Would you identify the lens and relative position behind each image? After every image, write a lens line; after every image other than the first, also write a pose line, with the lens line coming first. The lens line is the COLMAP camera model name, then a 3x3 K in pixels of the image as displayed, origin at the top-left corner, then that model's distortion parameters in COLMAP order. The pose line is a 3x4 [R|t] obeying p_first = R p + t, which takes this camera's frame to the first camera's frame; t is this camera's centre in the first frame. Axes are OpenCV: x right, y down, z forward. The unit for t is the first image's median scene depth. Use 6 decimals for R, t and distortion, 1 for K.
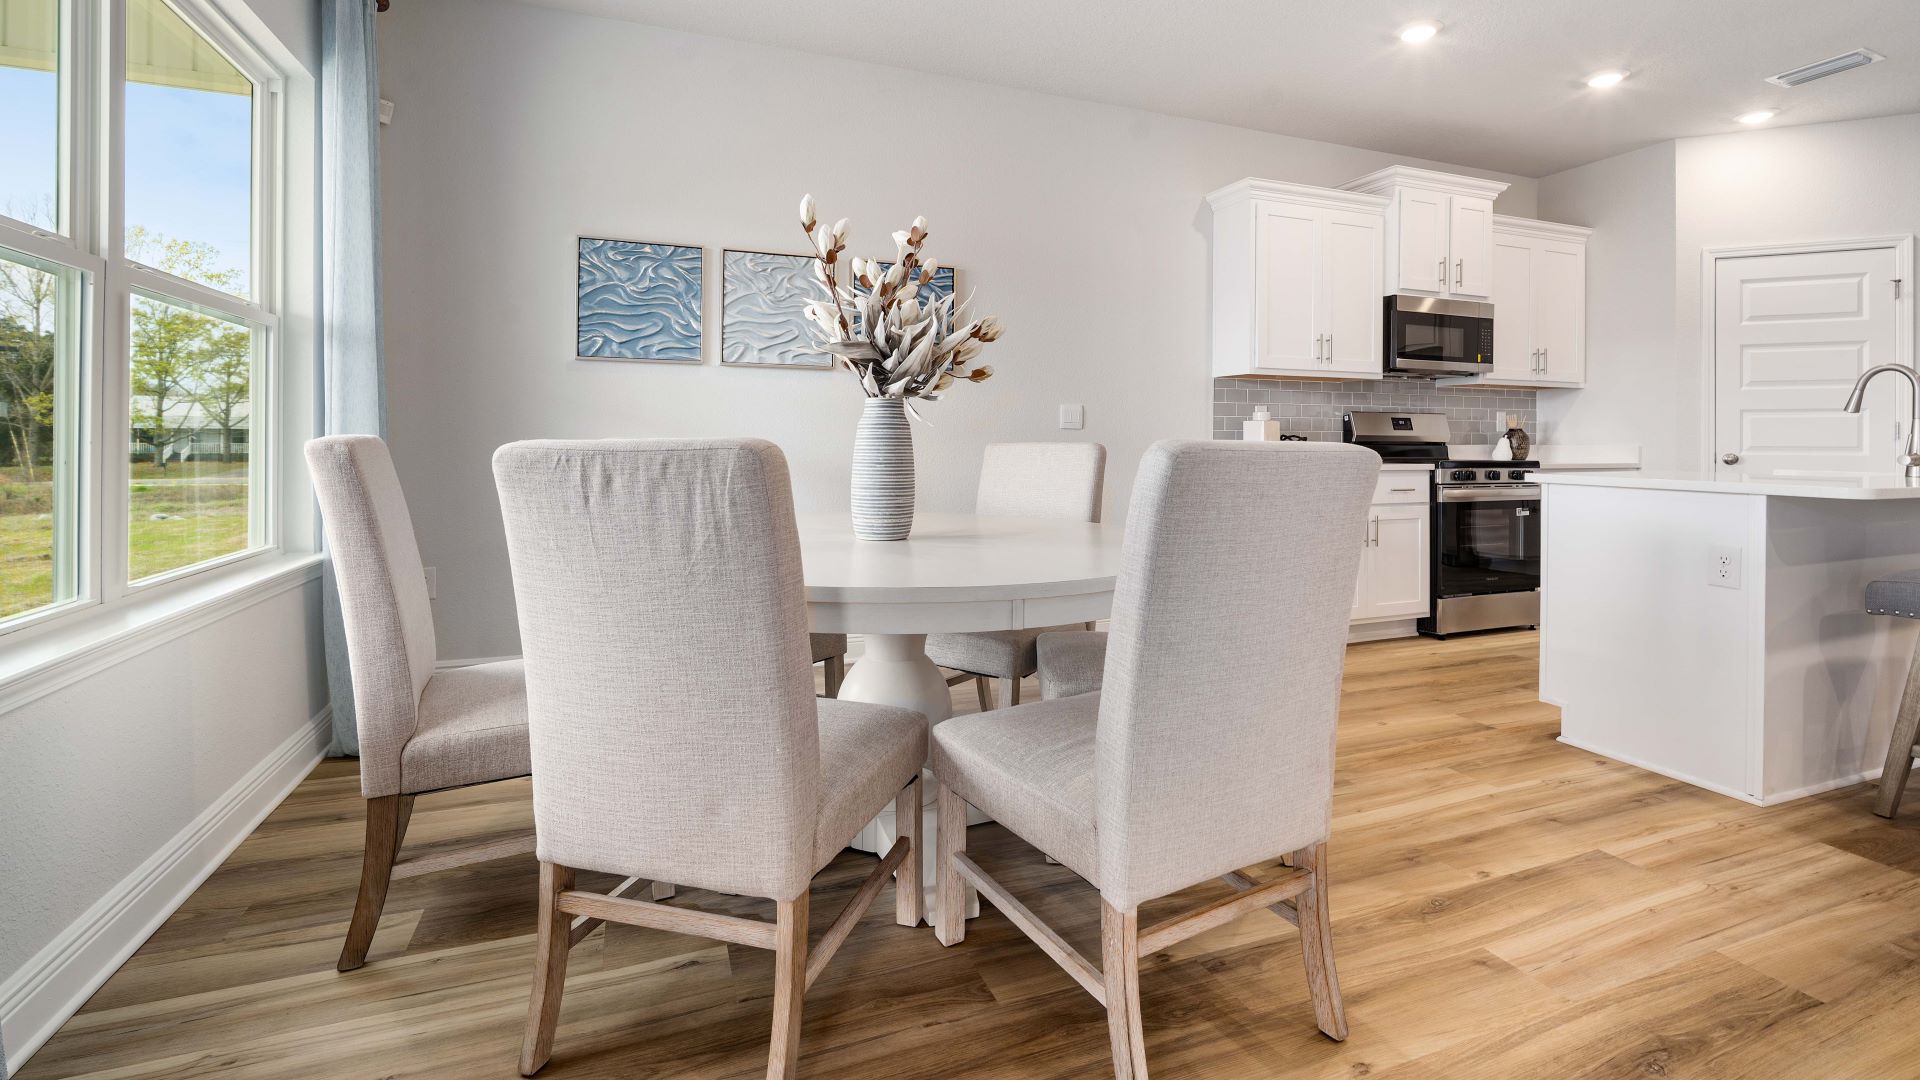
lens RADIAL K [[849.4, 0, 985.0], [0, 849.4, 451.0], [0, 0, 1]] dist [-0.003970, 0.000612]
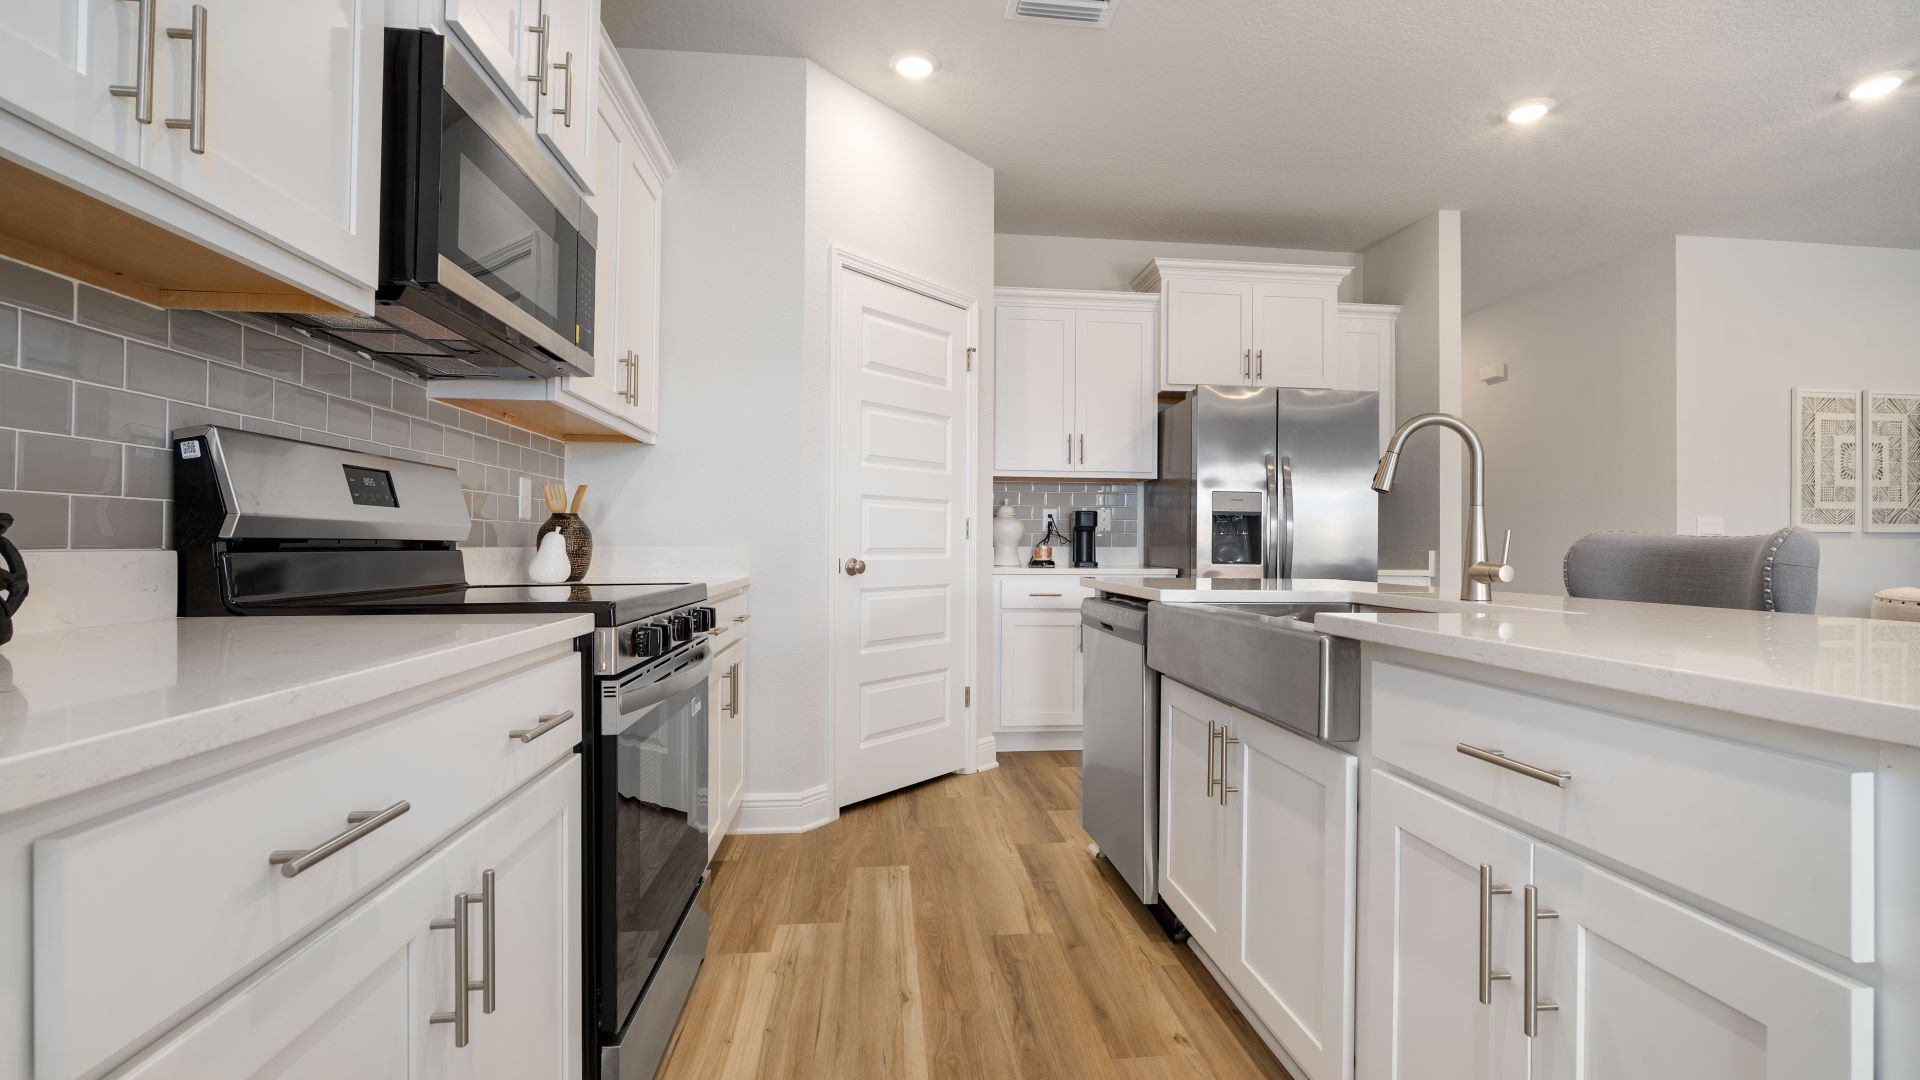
lens RADIAL K [[849.4, 0, 963.5], [0, 849.4, 540.1], [0, 0, 1]] dist [-0.003970, 0.000612]
pose [[0.273668, 0.000535, 0.961824, 0.250533], [0.003004, 0.999994, -0.001411, -0.010298], [-0.961820, 0.003275, 0.273665, 0.731223]]
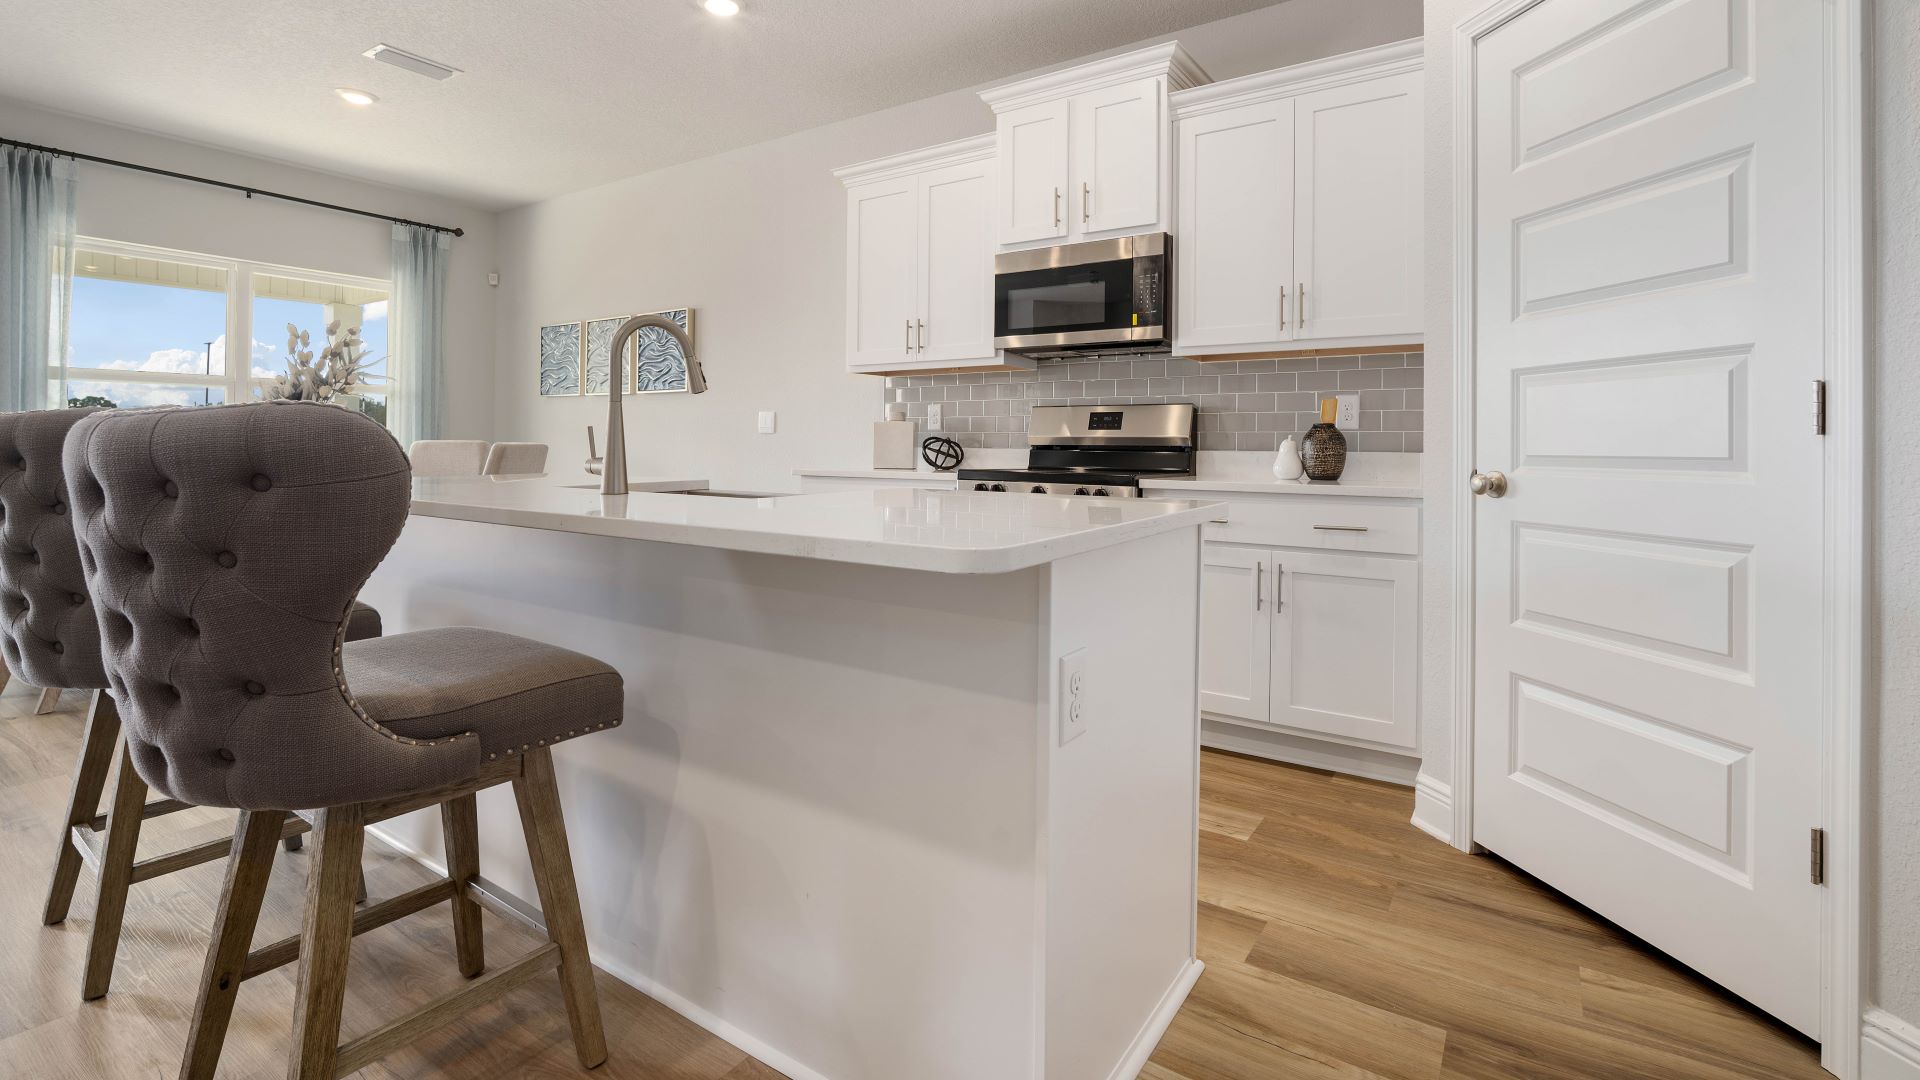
lens RADIAL K [[849.4, 0, 993.7], [0, 849.4, 441.0], [0, 0, 1]] dist [-0.003970, 0.000612]
pose [[0.588578, -0.003379, -0.808434, 1.085236], [-0.009662, 0.999890, -0.011213, -0.005498], [0.808383, 0.014411, 0.588481, 0.532588]]
